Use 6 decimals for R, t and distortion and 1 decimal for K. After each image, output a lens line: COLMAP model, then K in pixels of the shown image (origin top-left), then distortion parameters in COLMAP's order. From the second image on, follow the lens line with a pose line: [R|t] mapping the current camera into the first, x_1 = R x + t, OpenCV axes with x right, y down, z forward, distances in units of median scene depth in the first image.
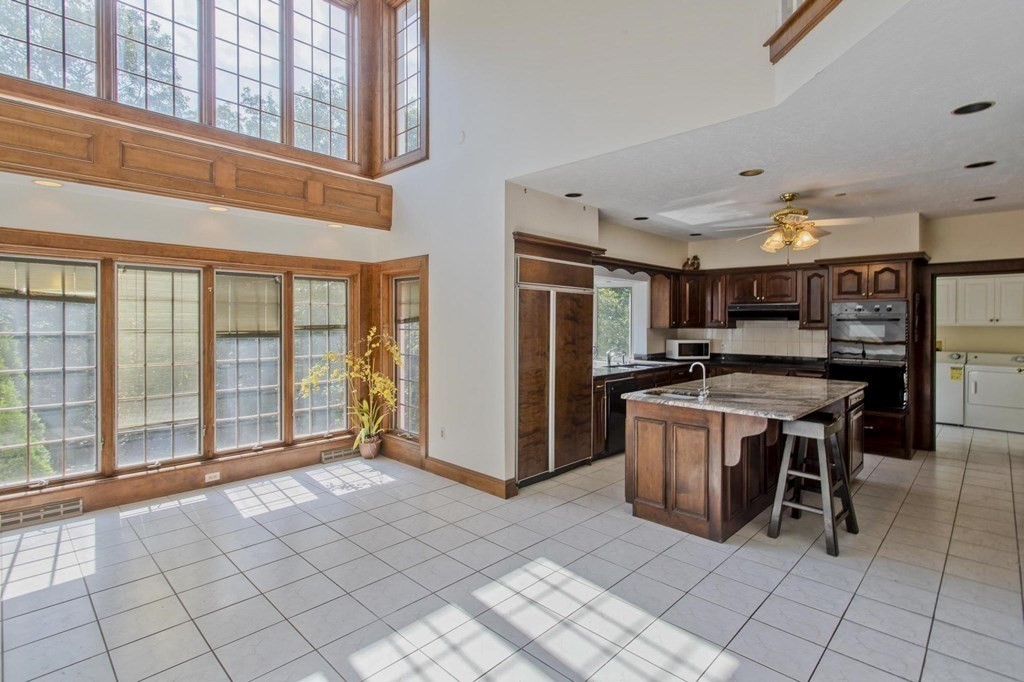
lens RADIAL K [[496.5, 0, 505.3], [0, 496.5, 332.8], [0, 0, 1]] dist [-0.002365, 0.001567]
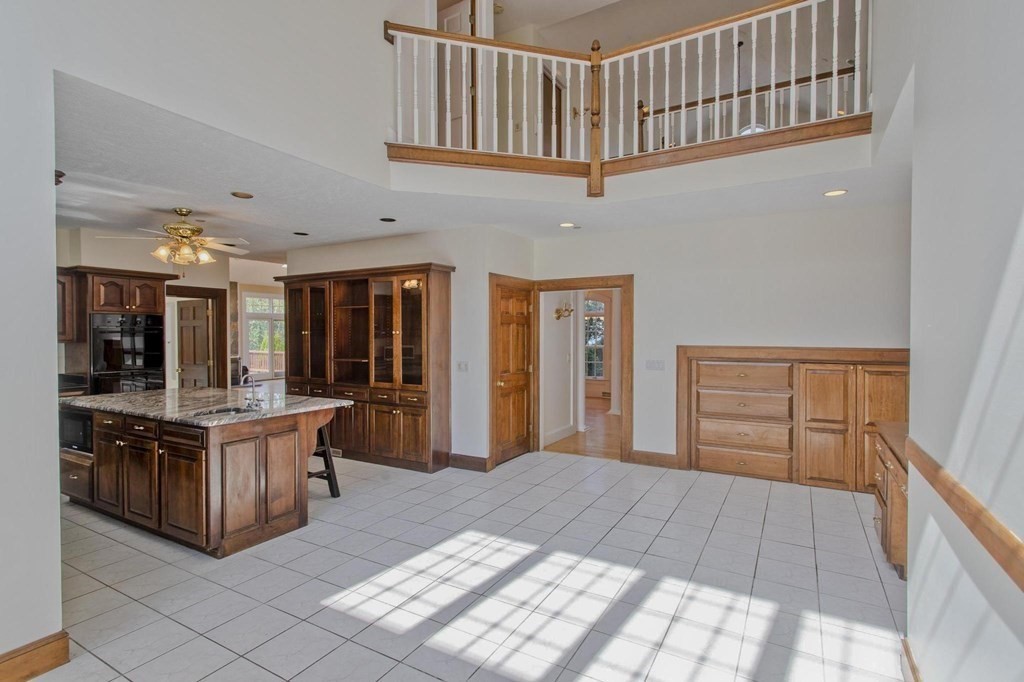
lens RADIAL K [[496.5, 0, 507.9], [0, 496.5, 340.6], [0, 0, 1]] dist [-0.002365, 0.001567]
pose [[-0.241874, -0.015813, 0.970179, -1.008858], [0.022464, 0.999508, 0.021892, -0.026985], [-0.970048, 0.027089, -0.241400, 1.040027]]
